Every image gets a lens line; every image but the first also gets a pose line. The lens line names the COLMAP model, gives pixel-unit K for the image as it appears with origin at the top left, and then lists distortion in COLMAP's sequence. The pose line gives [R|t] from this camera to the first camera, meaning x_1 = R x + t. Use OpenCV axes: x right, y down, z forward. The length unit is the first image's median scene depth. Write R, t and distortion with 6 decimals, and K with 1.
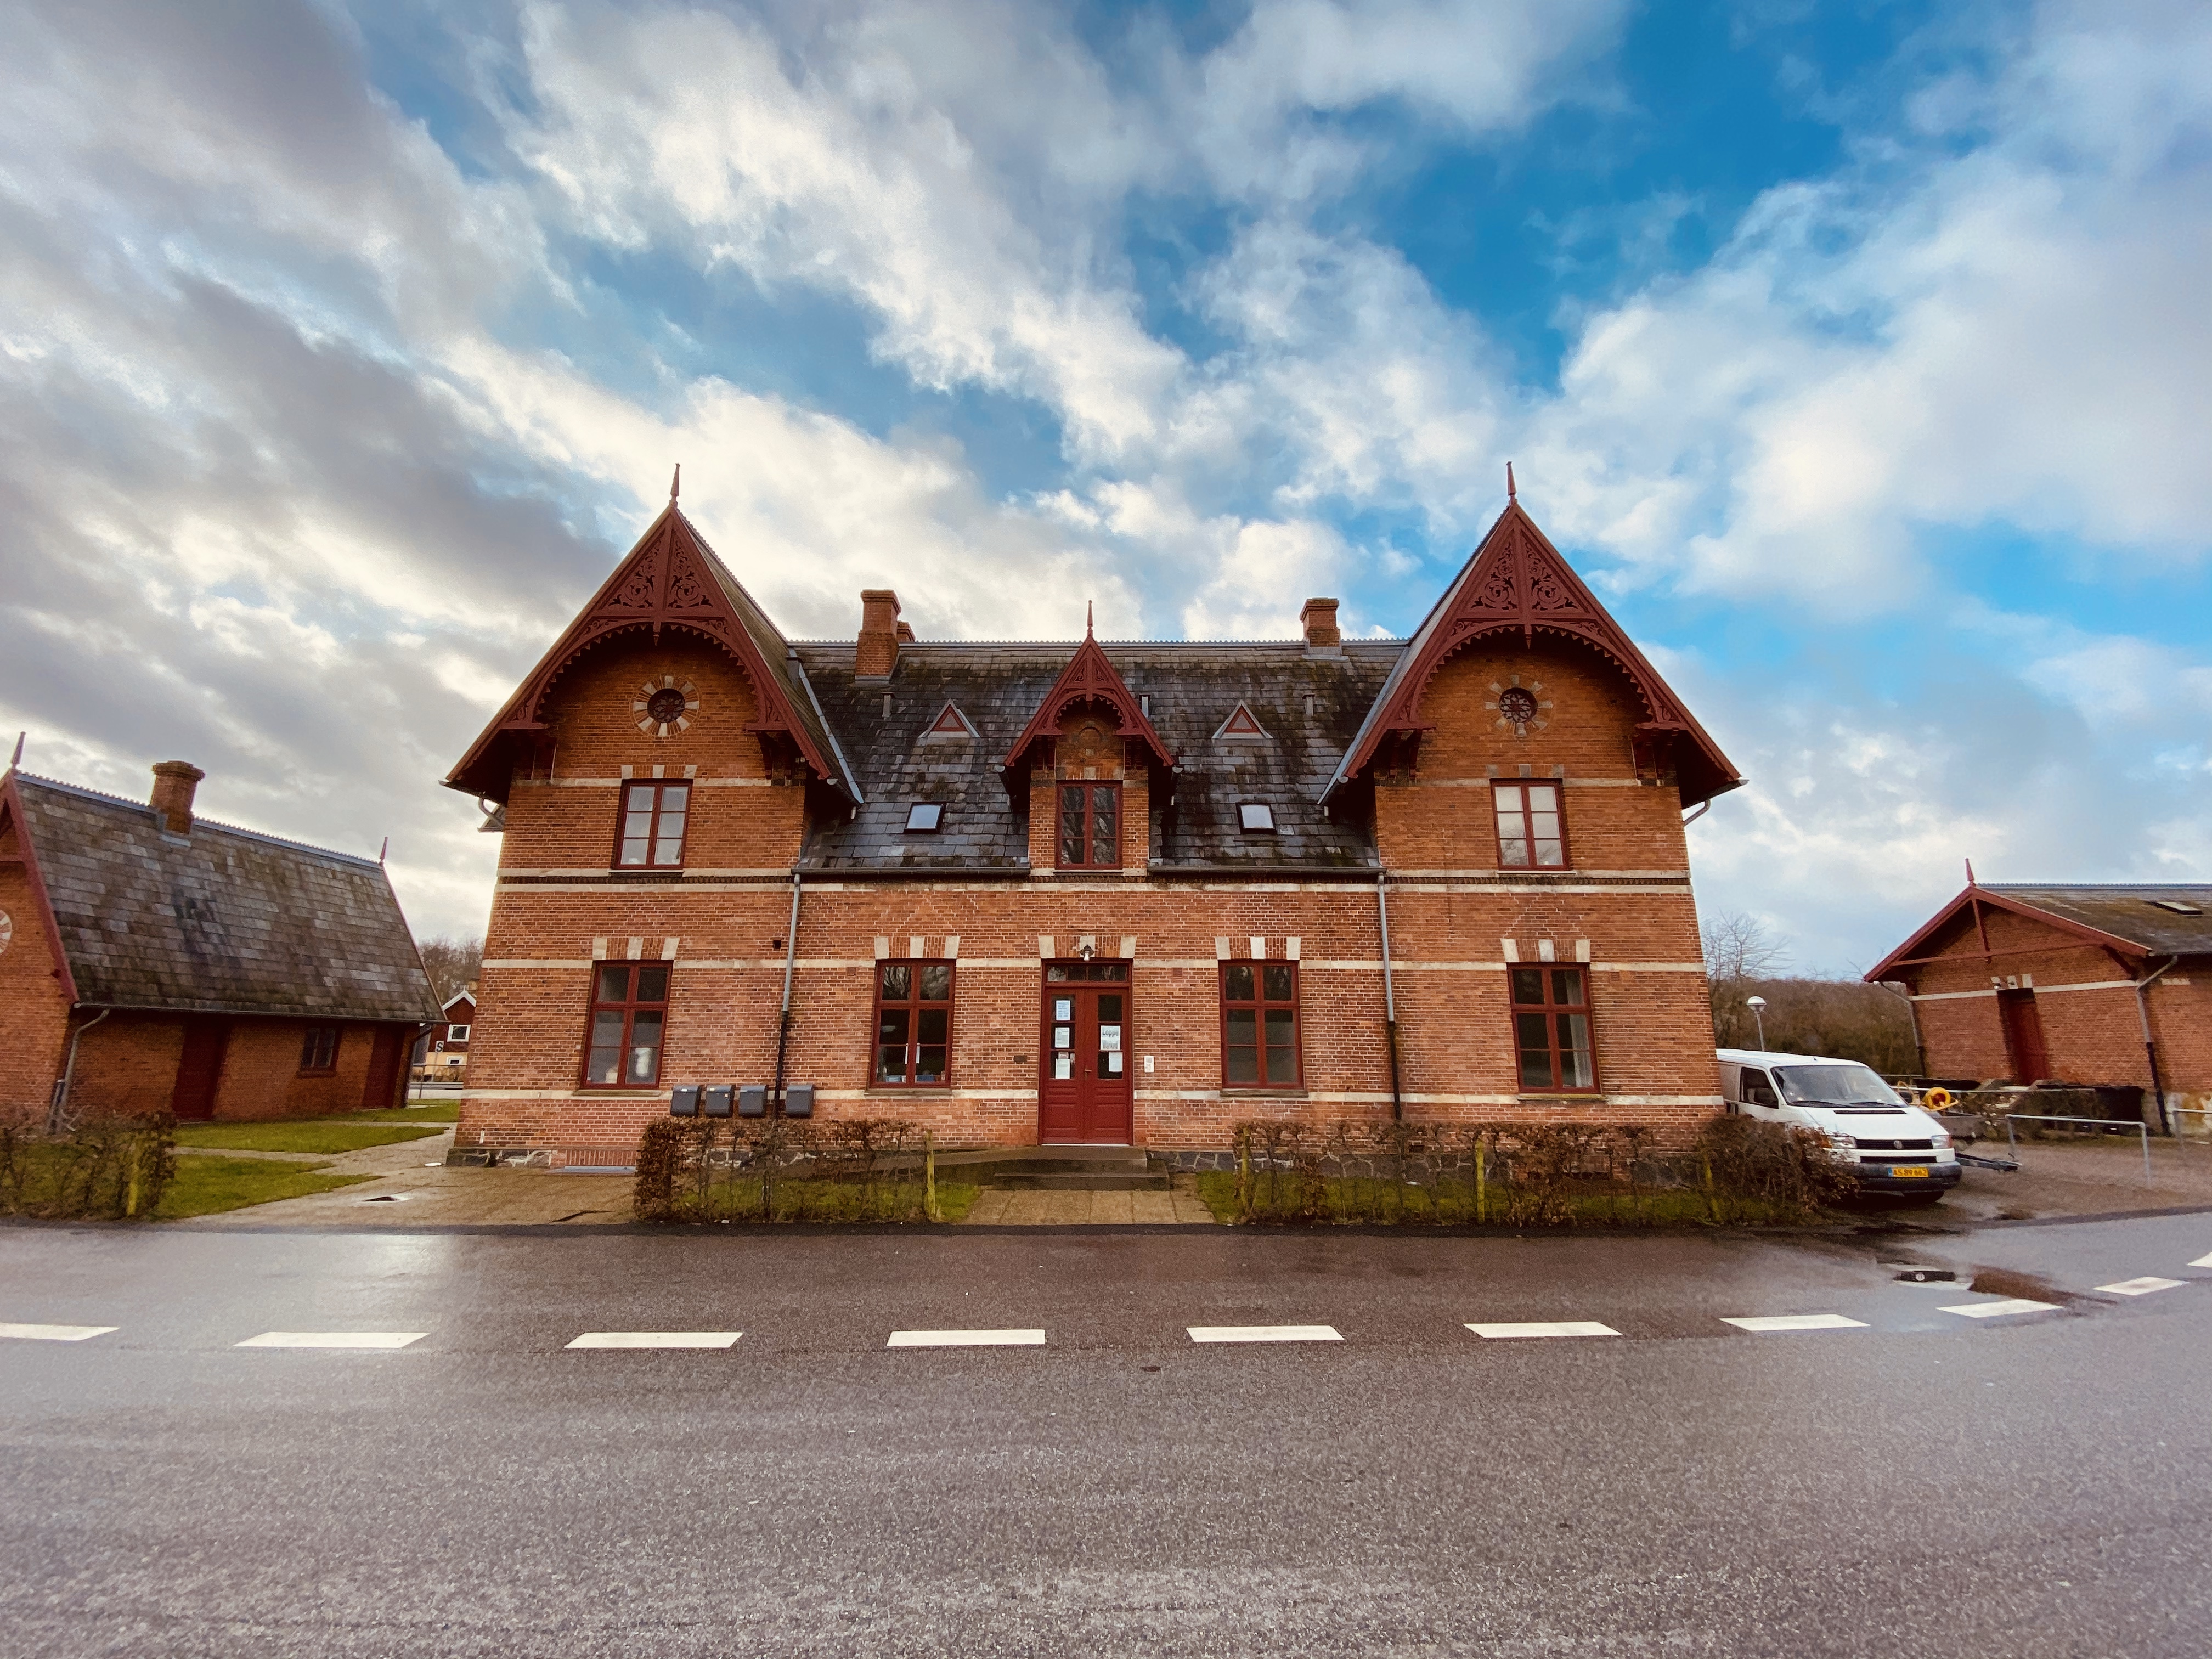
lens RADIAL K [[910.8, 0, 1090.7], [0, 910.8, 907.8], [0, 0, 1]] dist [-0.000889, -0.000025]
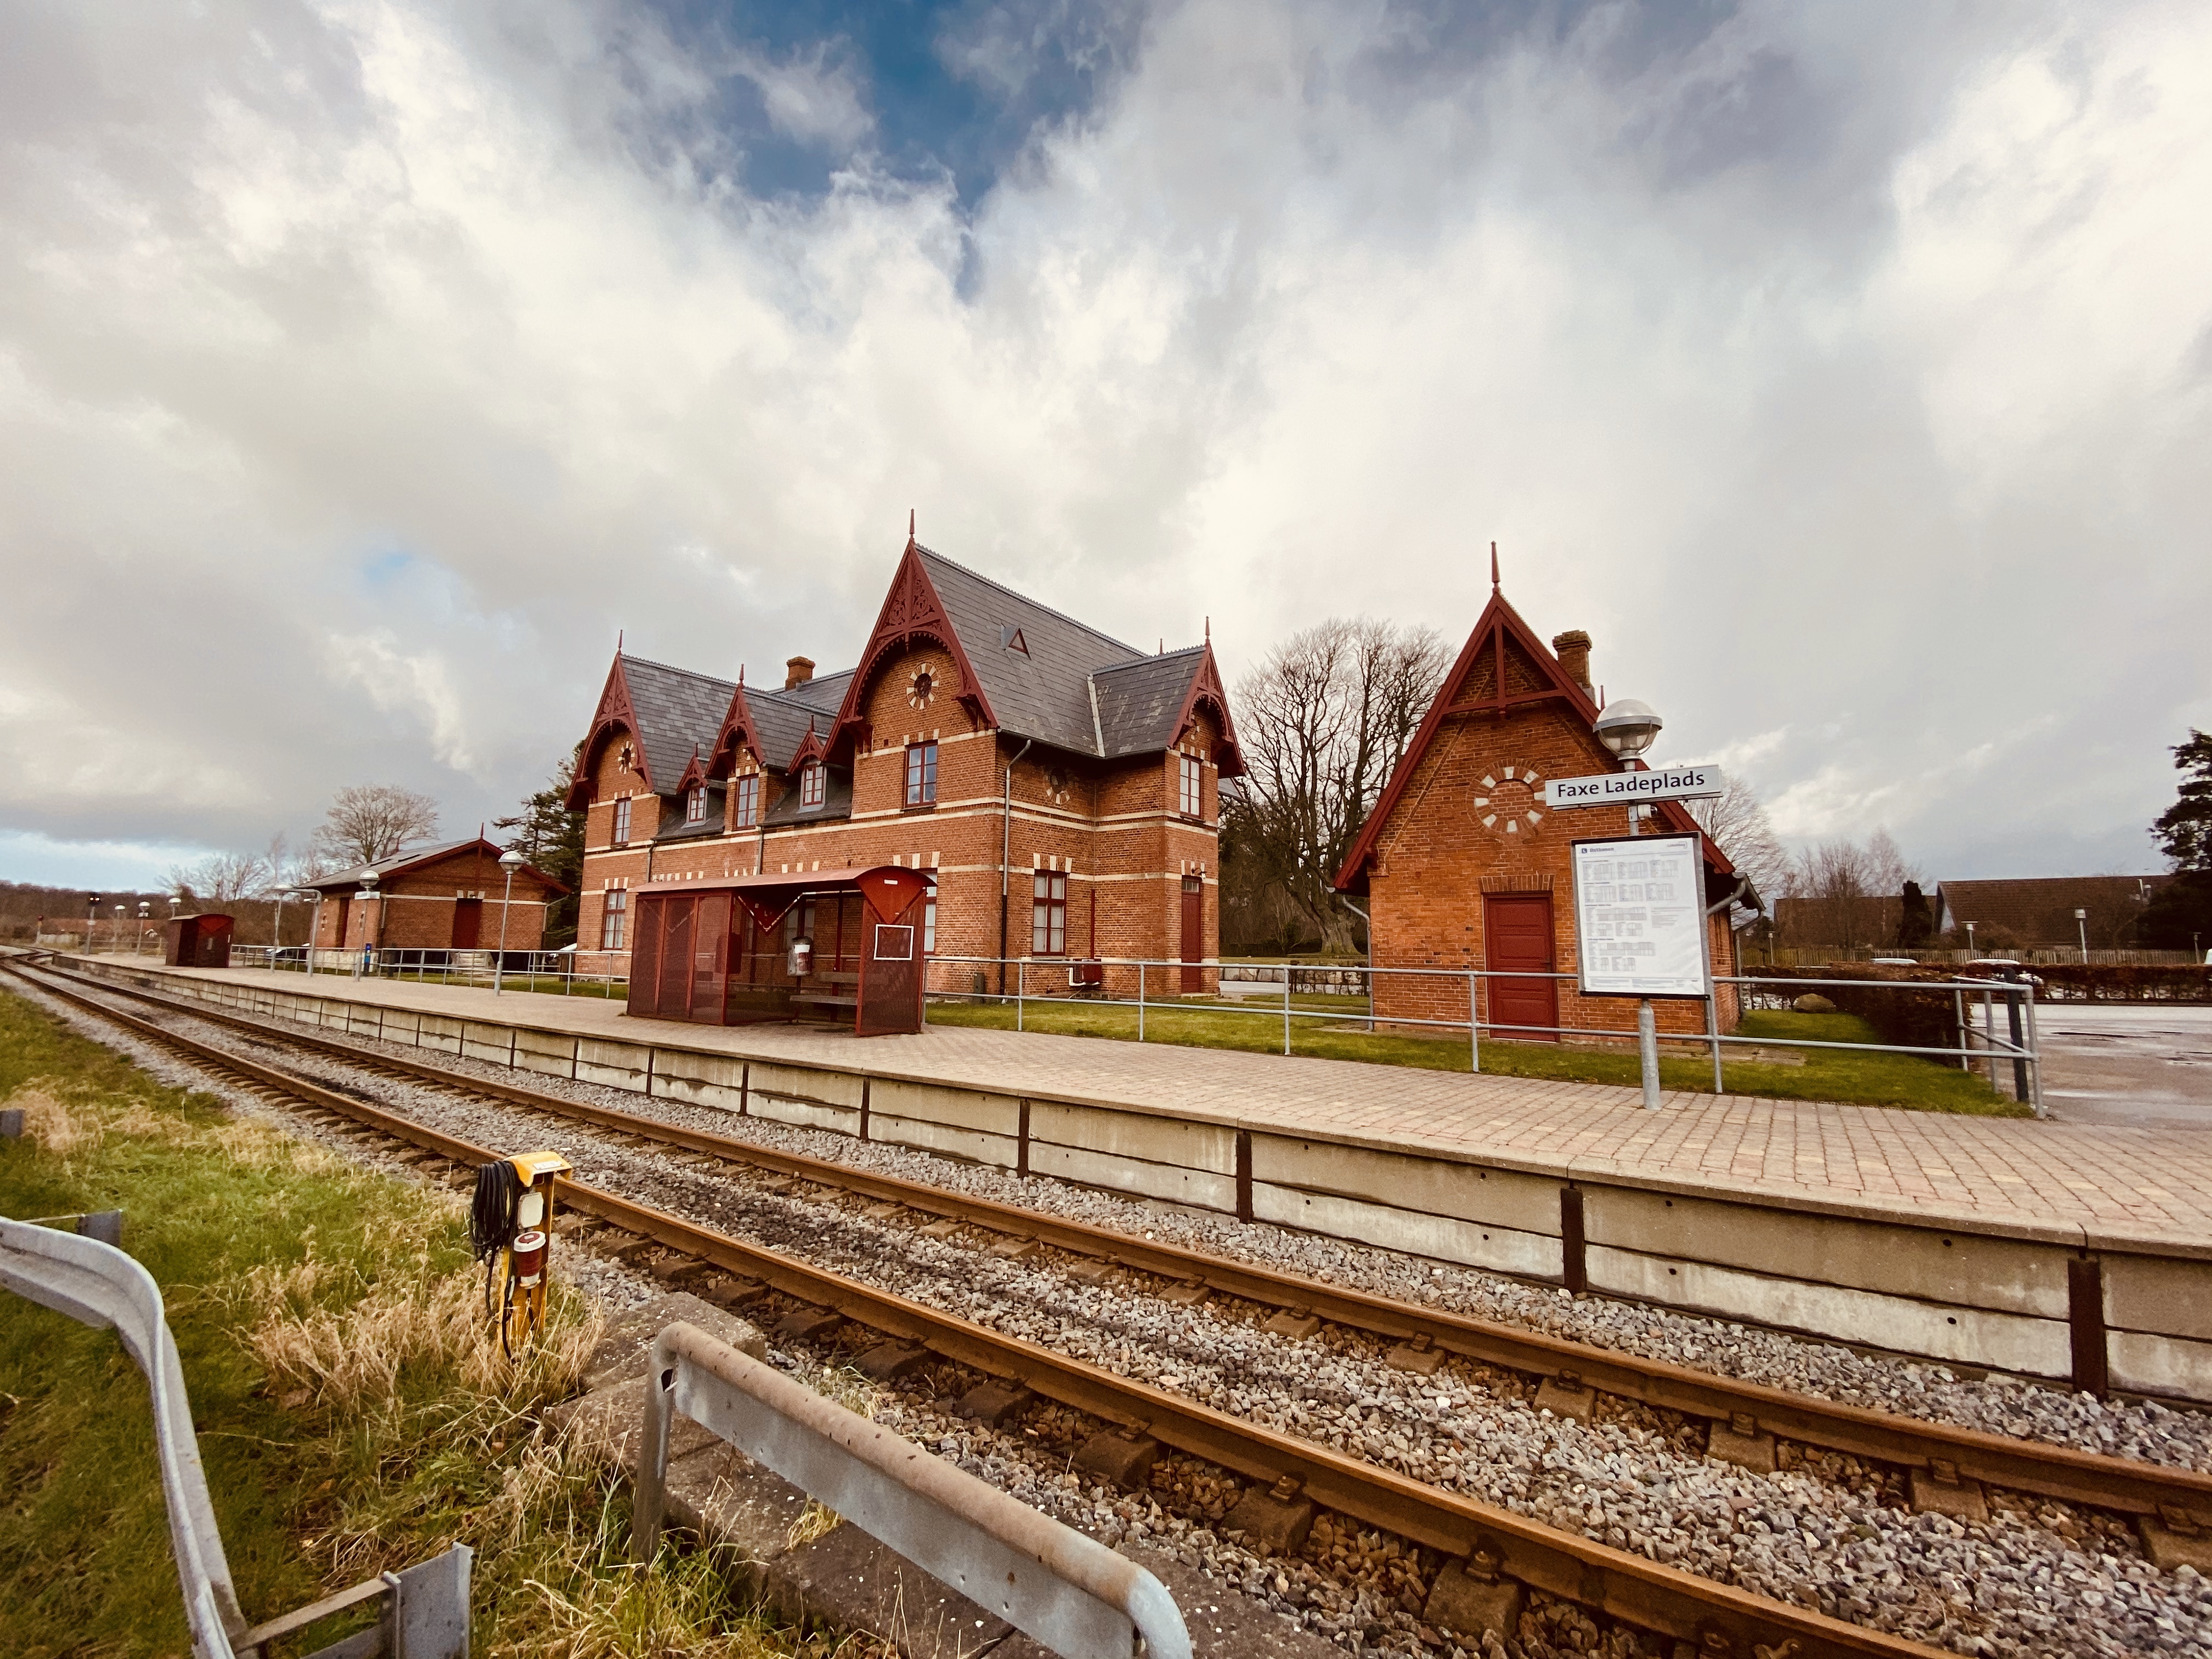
lens RADIAL K [[901.4, 0, 1091.0], [0, 901.4, 855.3], [0, 0, 1]] dist [0.058265, -0.046417]
pose [[0.793720, -0.059580, -0.605359, 1.534017], [0.109844, 0.992870, 0.046303, 0.001824], [0.598284, -0.103246, 0.794605, 0.004042]]
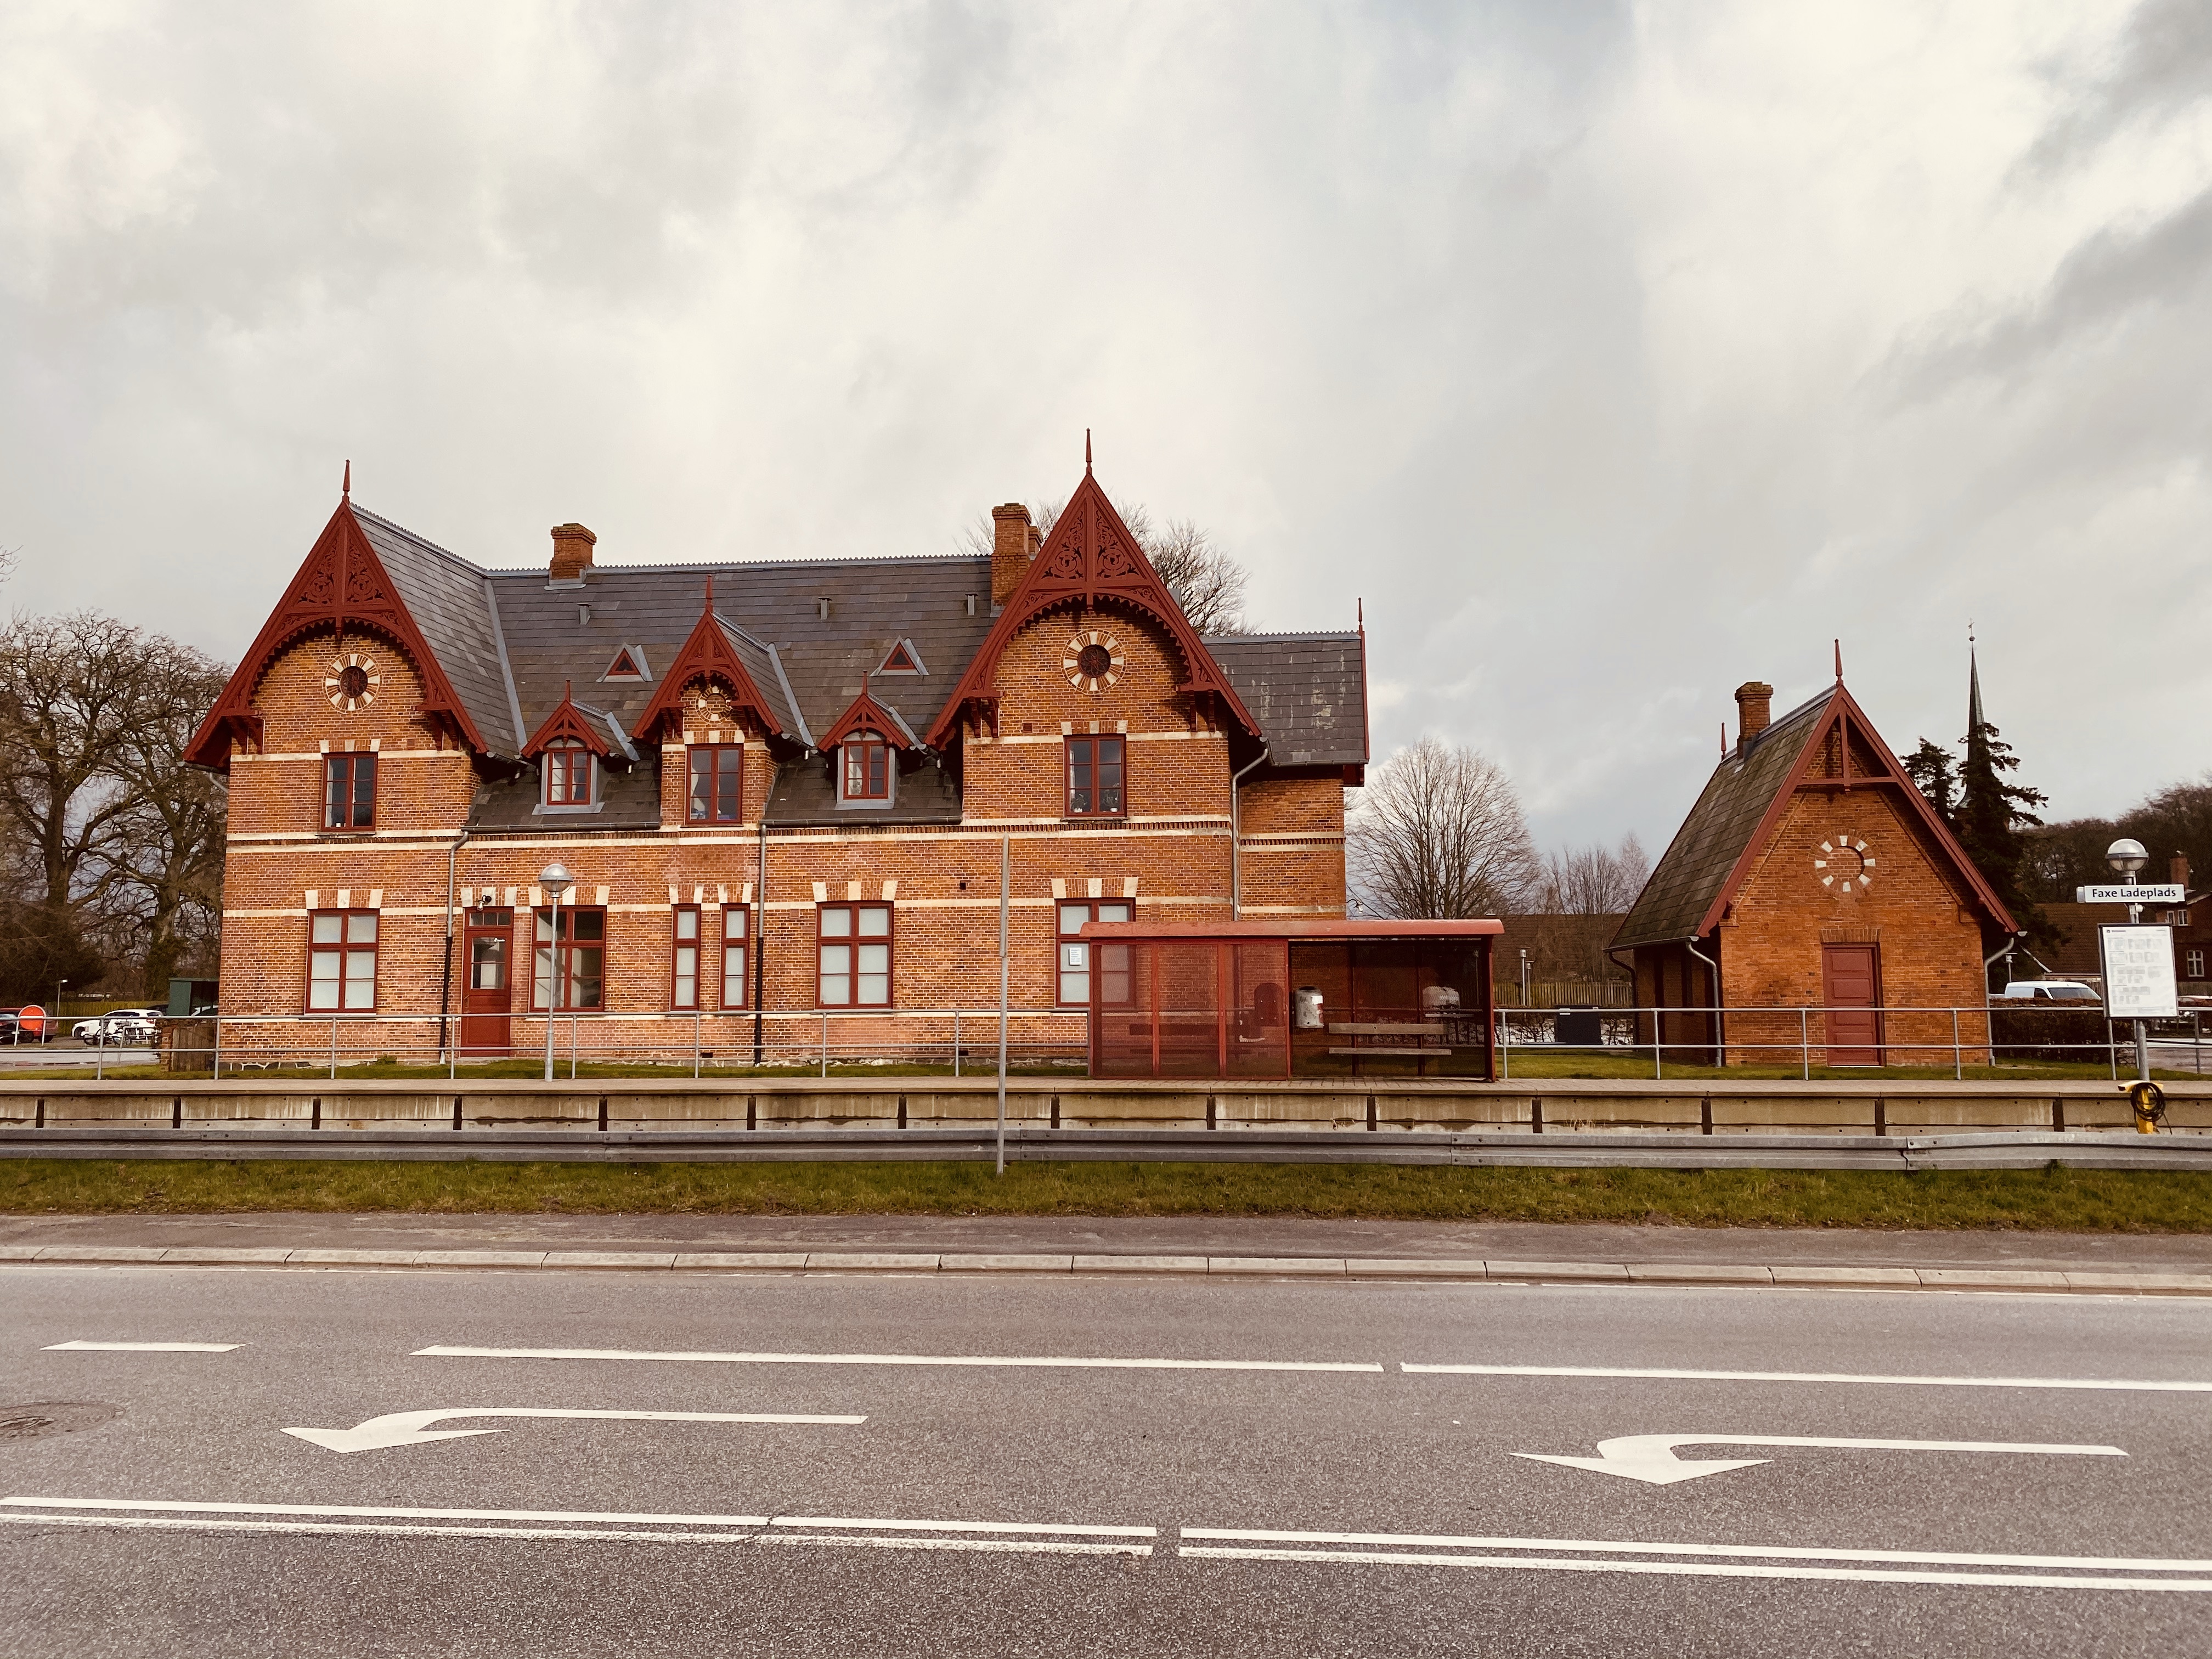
lens RADIAL K [[1739.1, 0, 1106.0], [0, 1739.1, 829.5], [0, 0, 1]] dist [0.129380, -0.179870]
pose [[0.993012, -0.023277, -0.115692, 0.731073], [0.034372, 0.994898, 0.094847, -0.222841], [0.112894, -0.098161, 0.988746, -1.116649]]
